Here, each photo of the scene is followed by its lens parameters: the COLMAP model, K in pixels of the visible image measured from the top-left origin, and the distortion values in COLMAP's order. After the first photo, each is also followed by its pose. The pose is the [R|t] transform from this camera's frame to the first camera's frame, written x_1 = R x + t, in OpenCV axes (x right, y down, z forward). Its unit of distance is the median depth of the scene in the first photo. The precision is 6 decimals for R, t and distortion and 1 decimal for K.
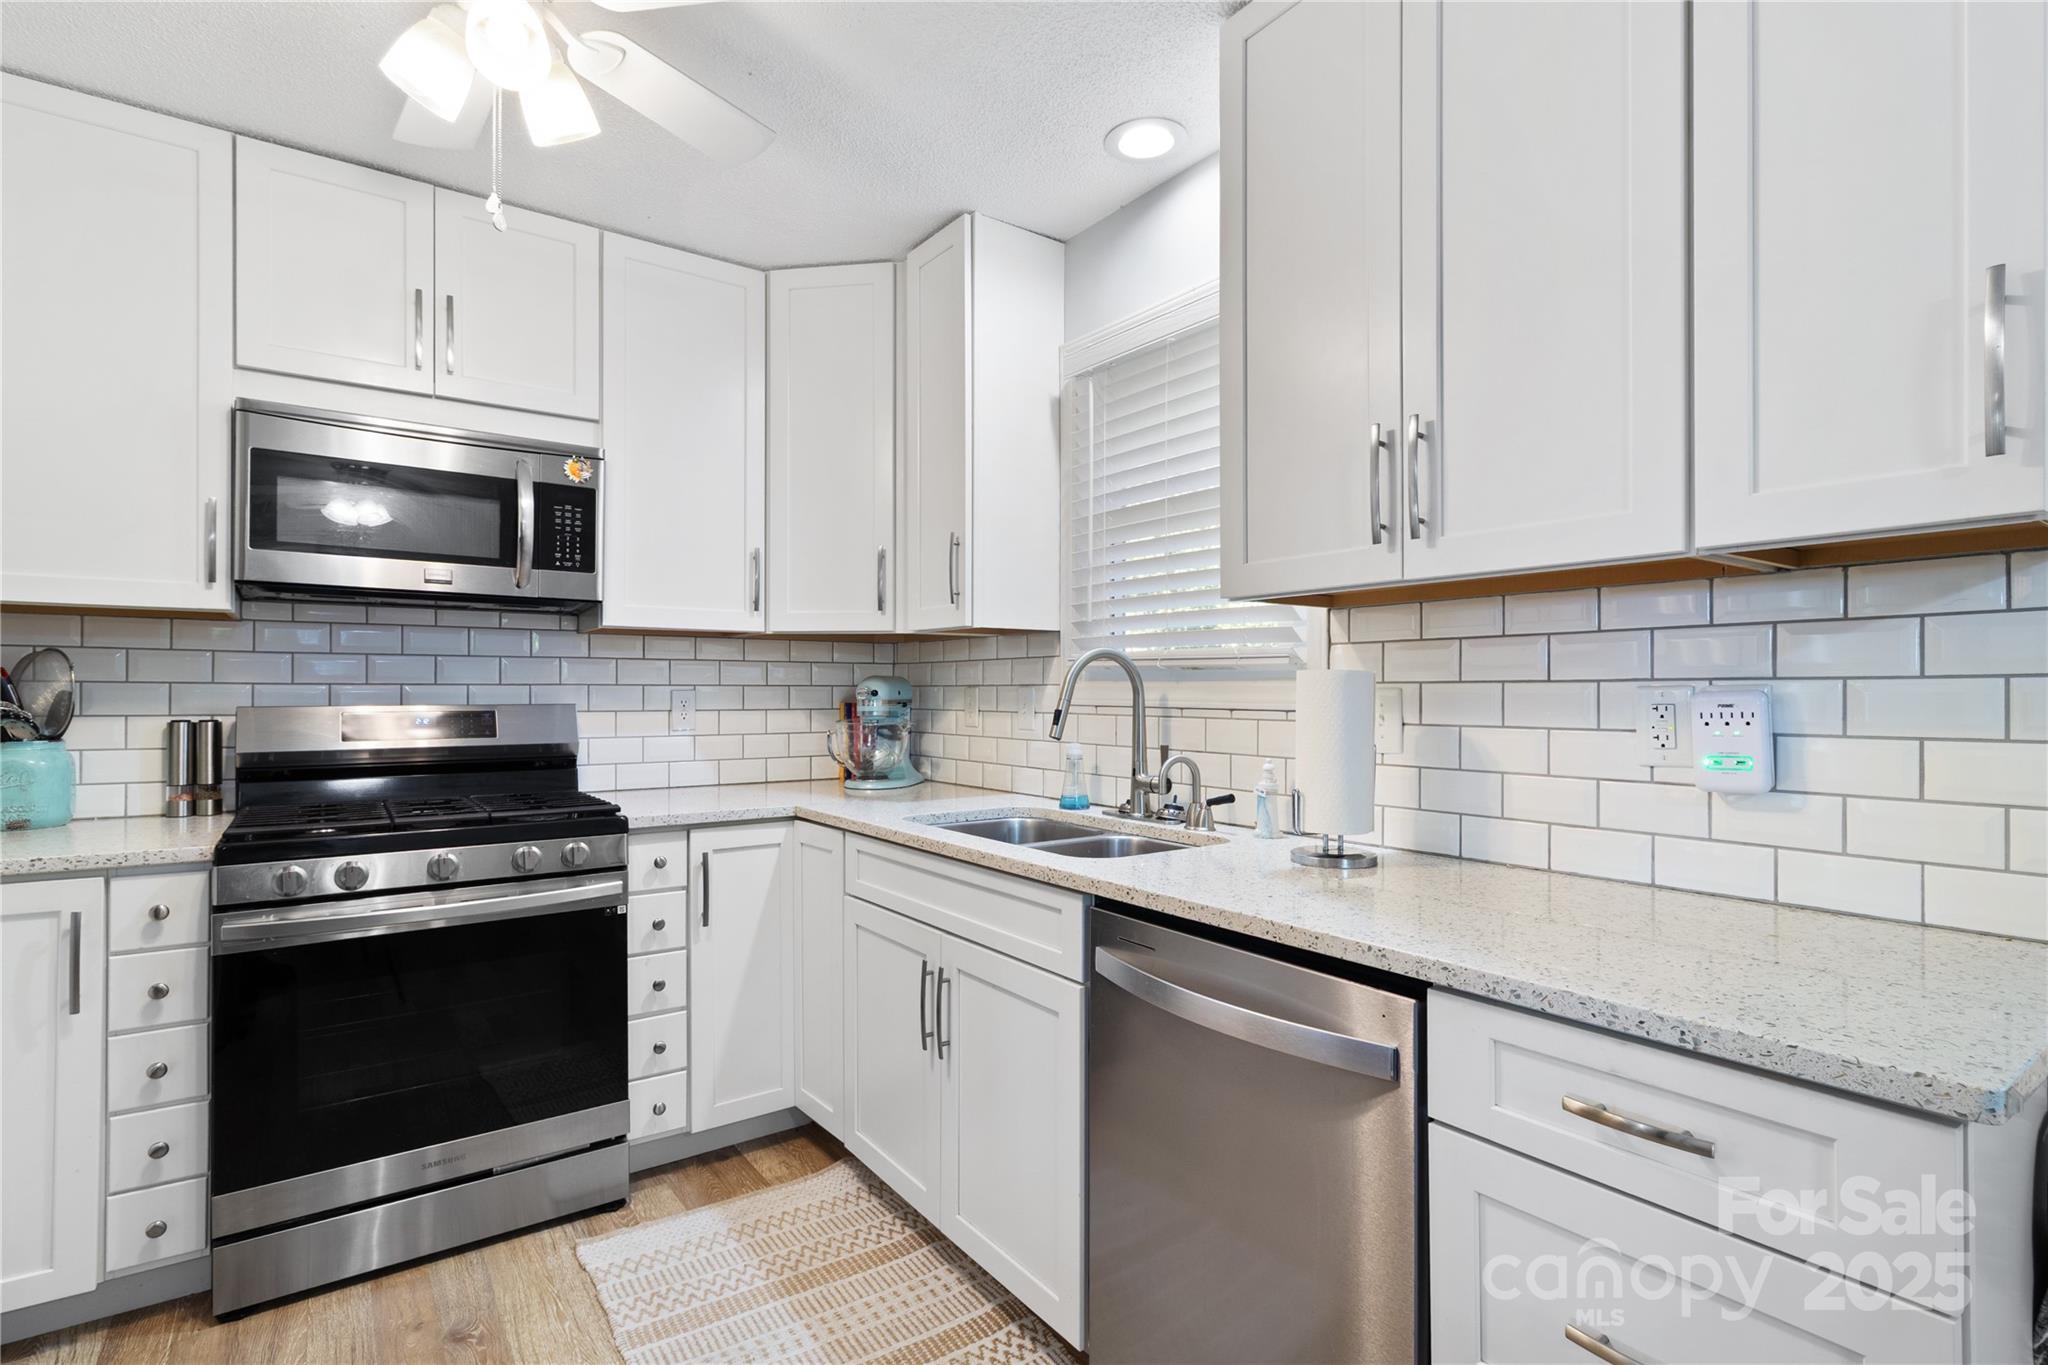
lens RADIAL K [[963.2, 0, 1022.2], [0, 963.2, 688.5], [0, 0, 1]] dist [0.000449, 0.001130]
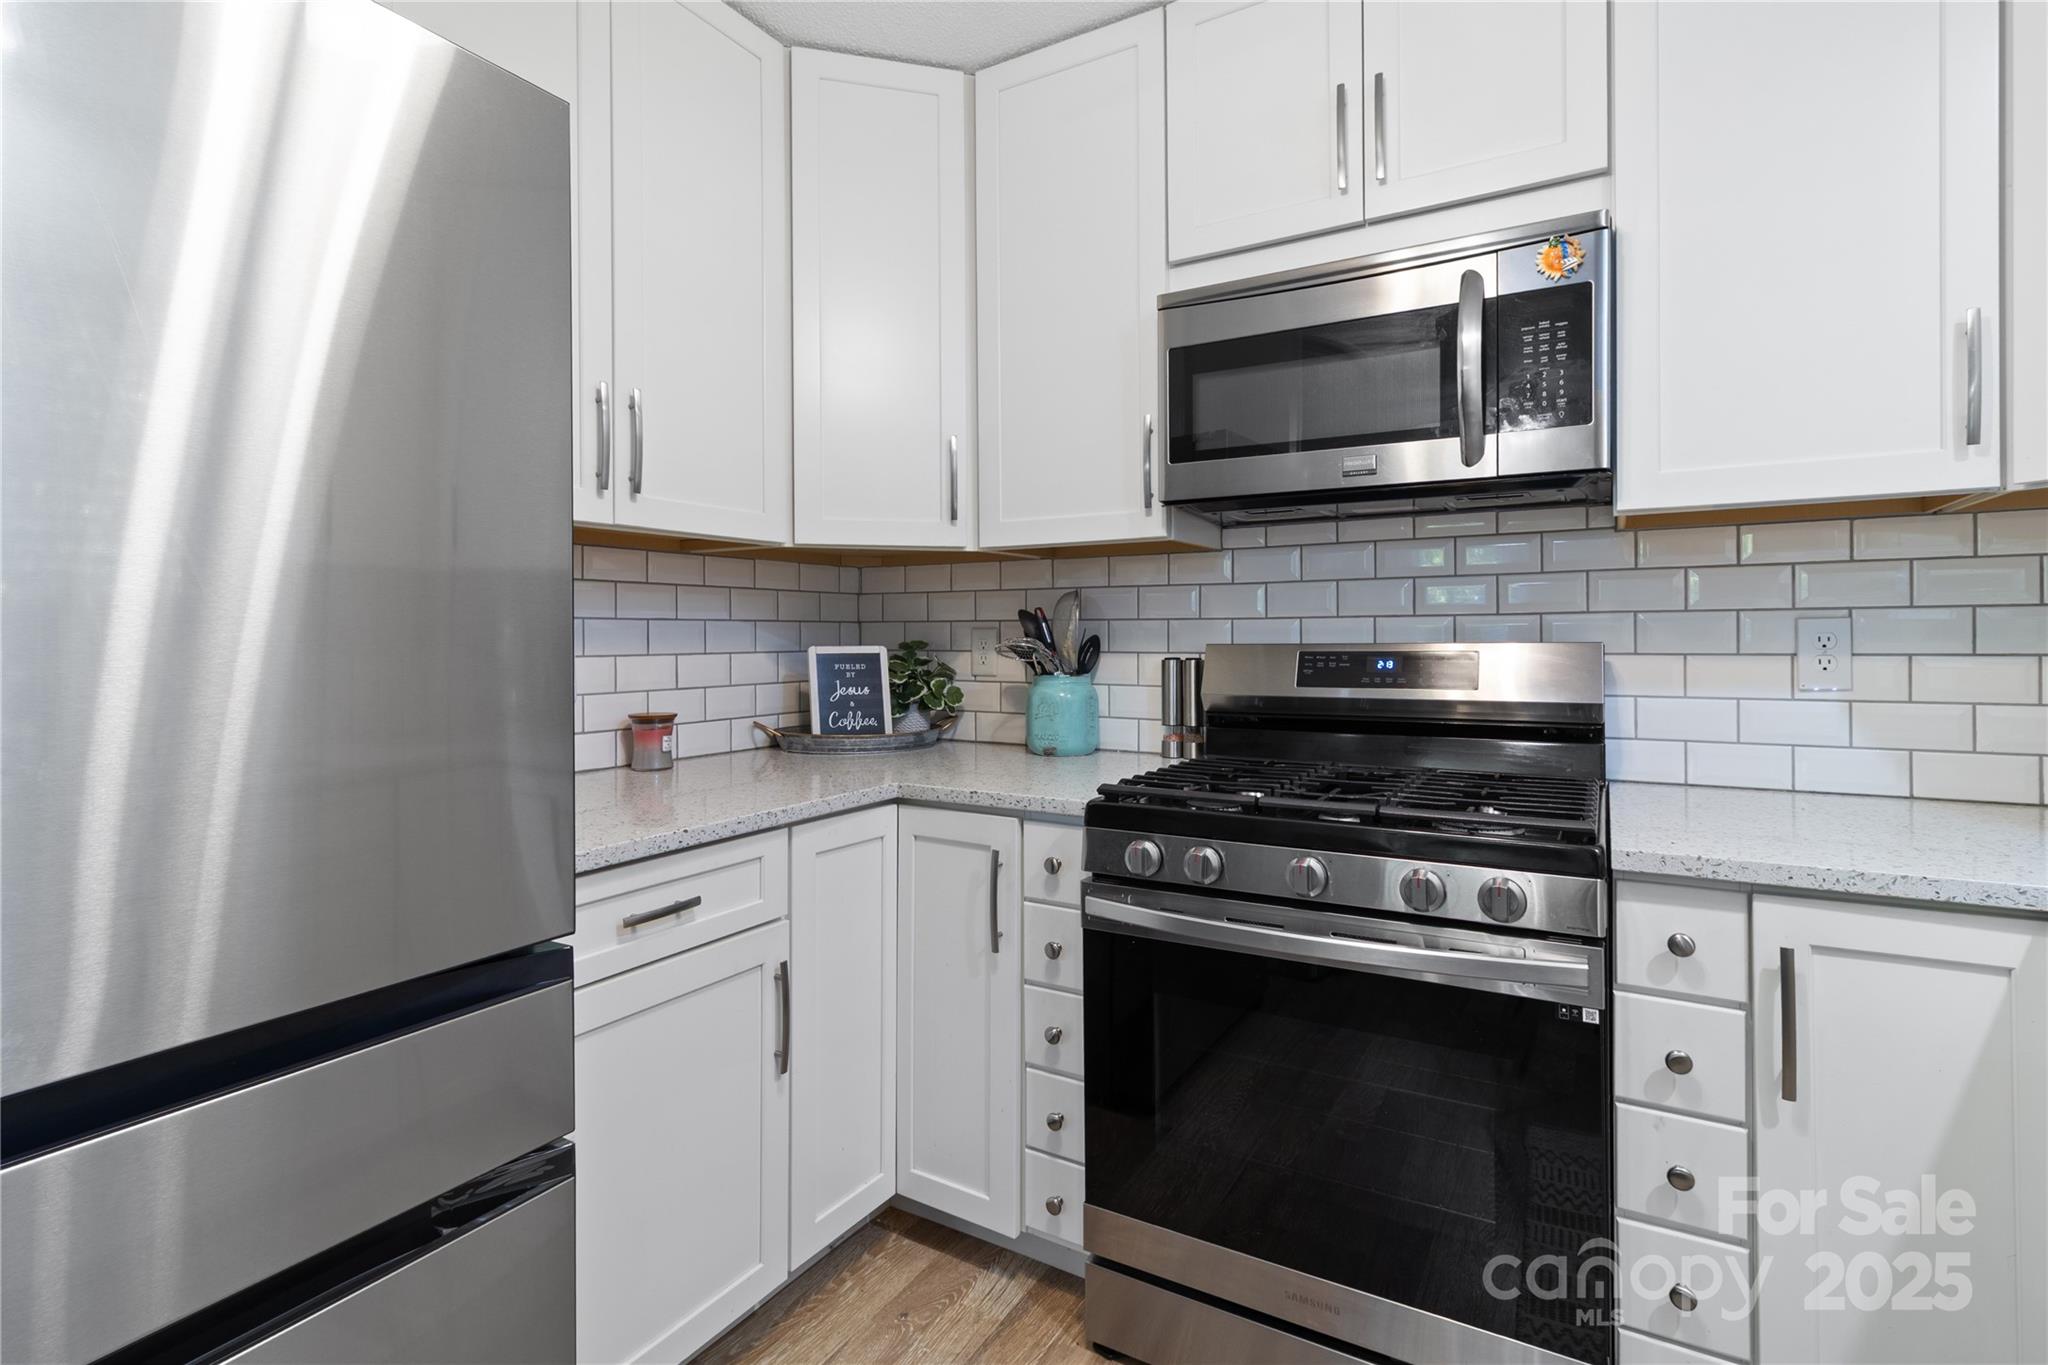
lens RADIAL K [[963.2, 0, 1067.5], [0, 963.2, 635.6], [0, 0, 1]] dist [0.000449, 0.001130]
pose [[0.409241, -0.002498, -0.912423, -0.034051], [0.012102, 0.999923, 0.002691, 0.006656], [0.912346, -0.012144, 0.409240, 0.487686]]
